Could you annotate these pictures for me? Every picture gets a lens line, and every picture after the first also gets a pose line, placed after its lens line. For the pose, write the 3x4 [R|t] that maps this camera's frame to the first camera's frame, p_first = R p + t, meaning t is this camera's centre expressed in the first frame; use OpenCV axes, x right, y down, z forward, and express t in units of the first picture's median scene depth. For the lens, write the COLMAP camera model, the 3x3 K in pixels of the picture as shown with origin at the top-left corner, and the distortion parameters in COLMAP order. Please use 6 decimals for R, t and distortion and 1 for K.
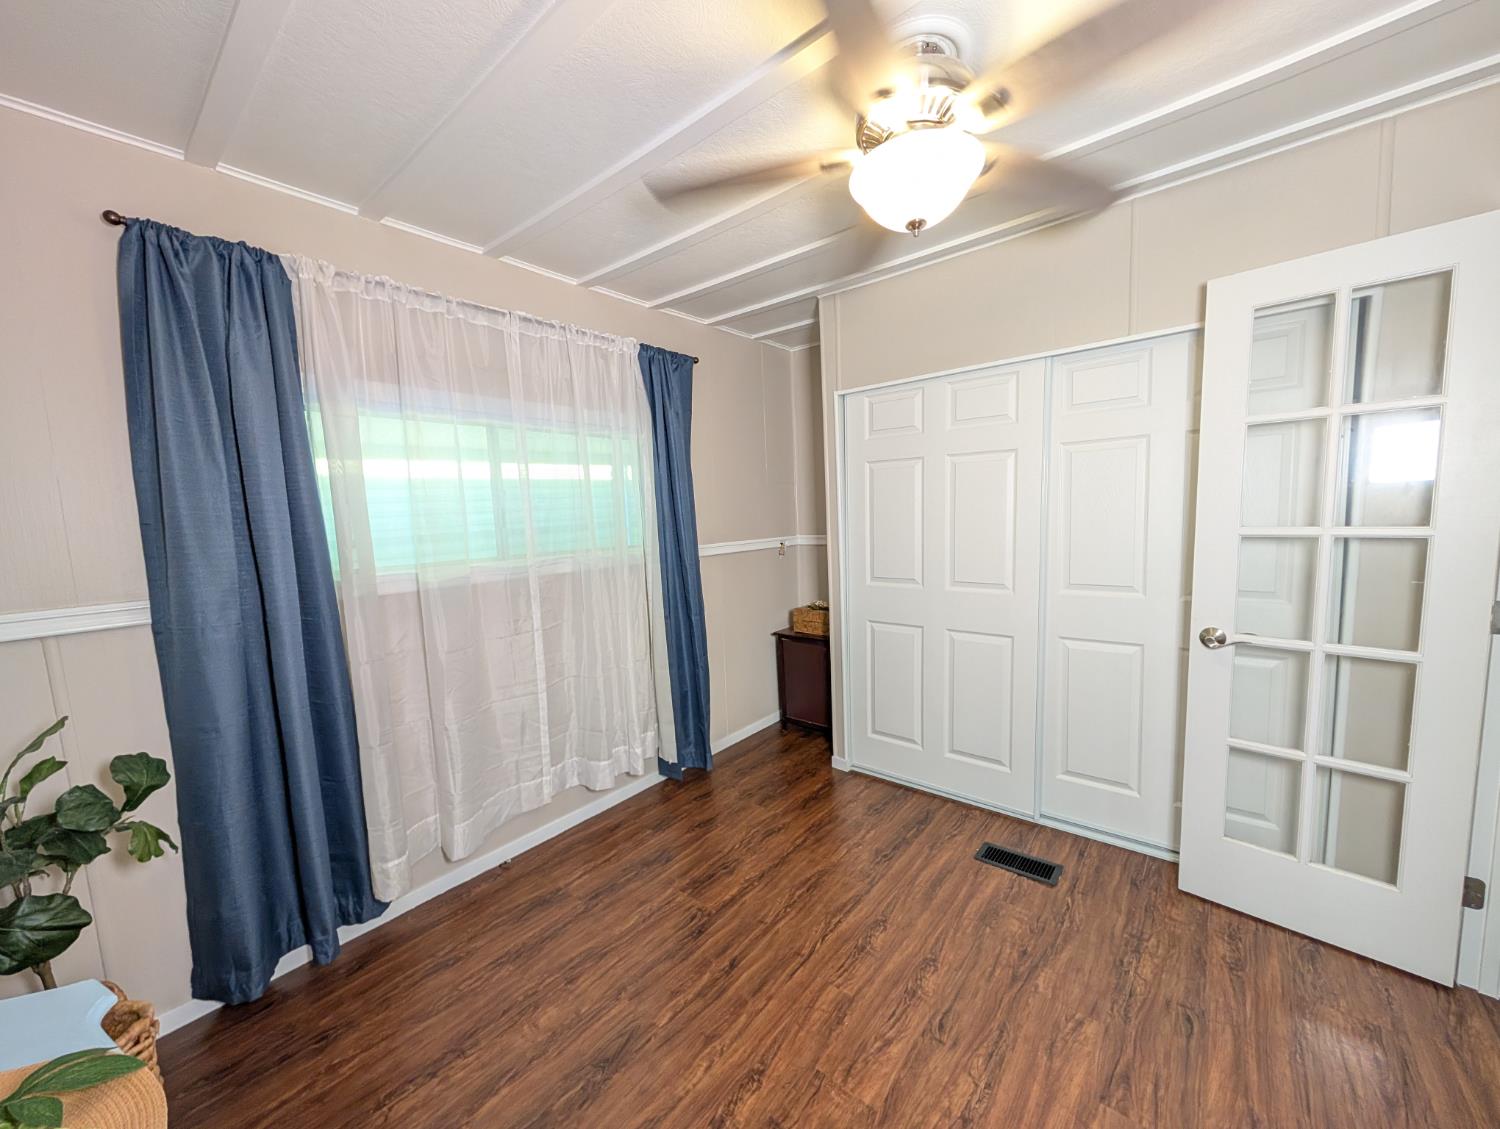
lens RADIAL K [[567.3, 0, 743.8], [0, 567.3, 569.8], [0, 0, 1]] dist [0.003152, 0.000190]
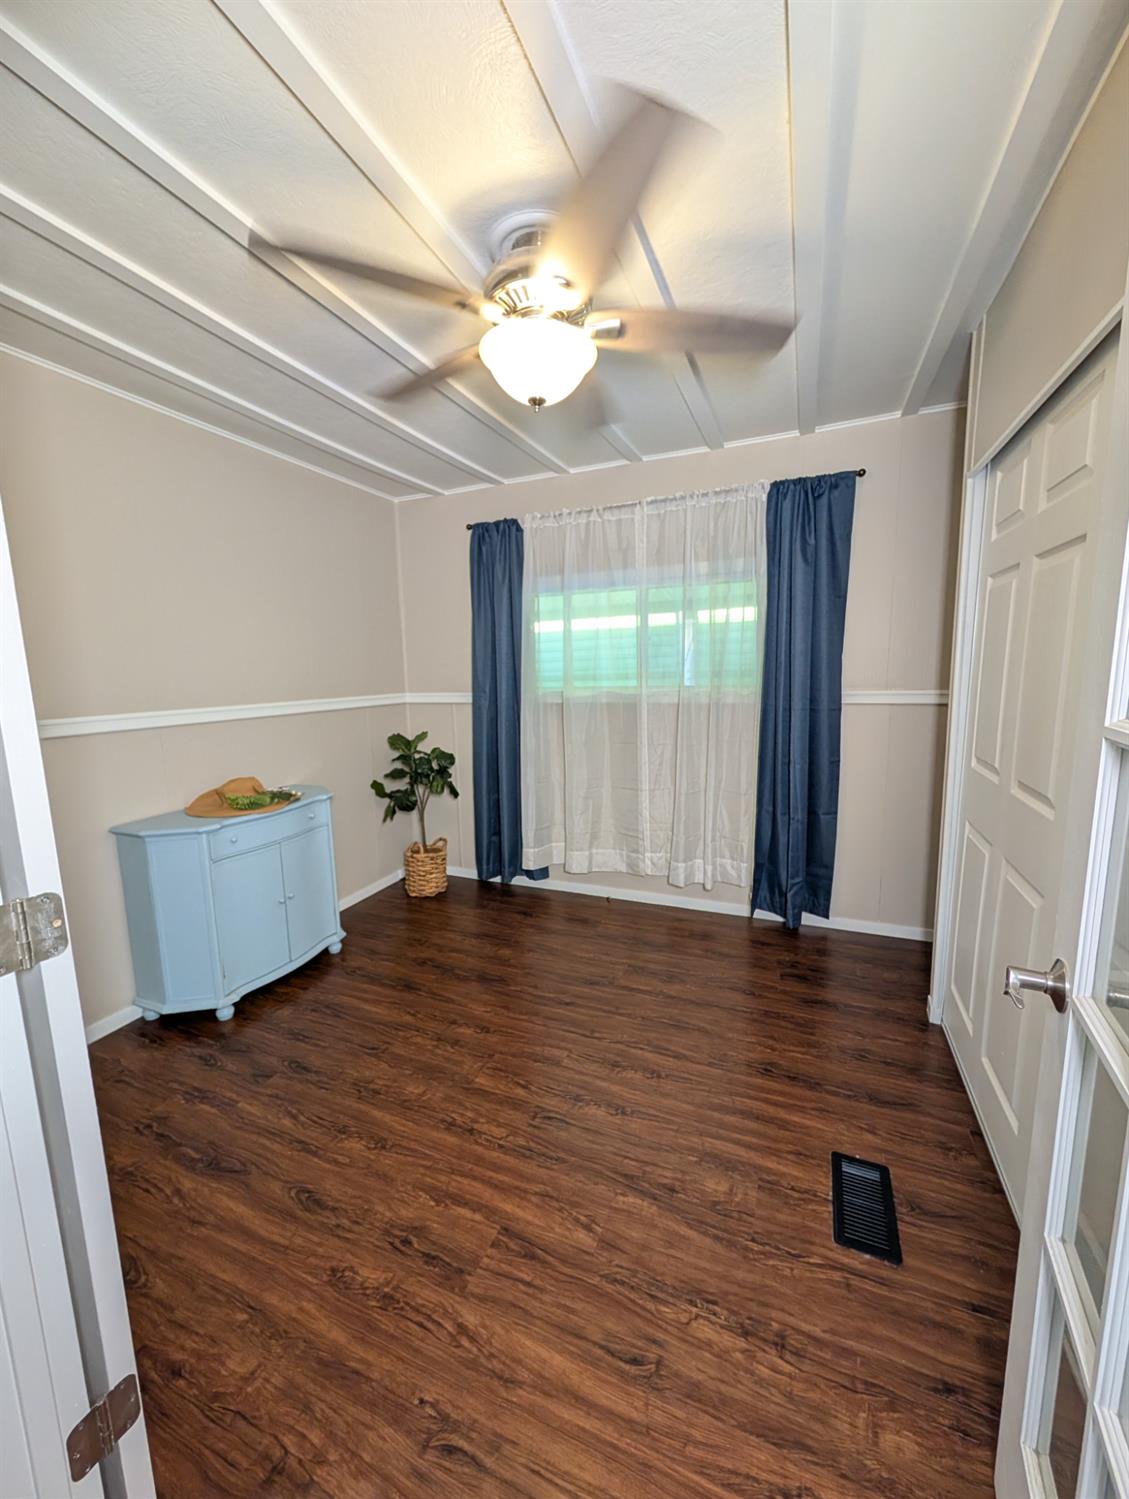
lens RADIAL K [[566.9, 0, 560.3], [0, 566.9, 752.5], [0, 0, 1]] dist [0.003152, 0.000190]
pose [[0.302918, 0.171981, -0.937370, 1.112668], [-0.088787, 0.984397, 0.151917, -0.078551], [0.948872, 0.037208, 0.313461, 0.548963]]
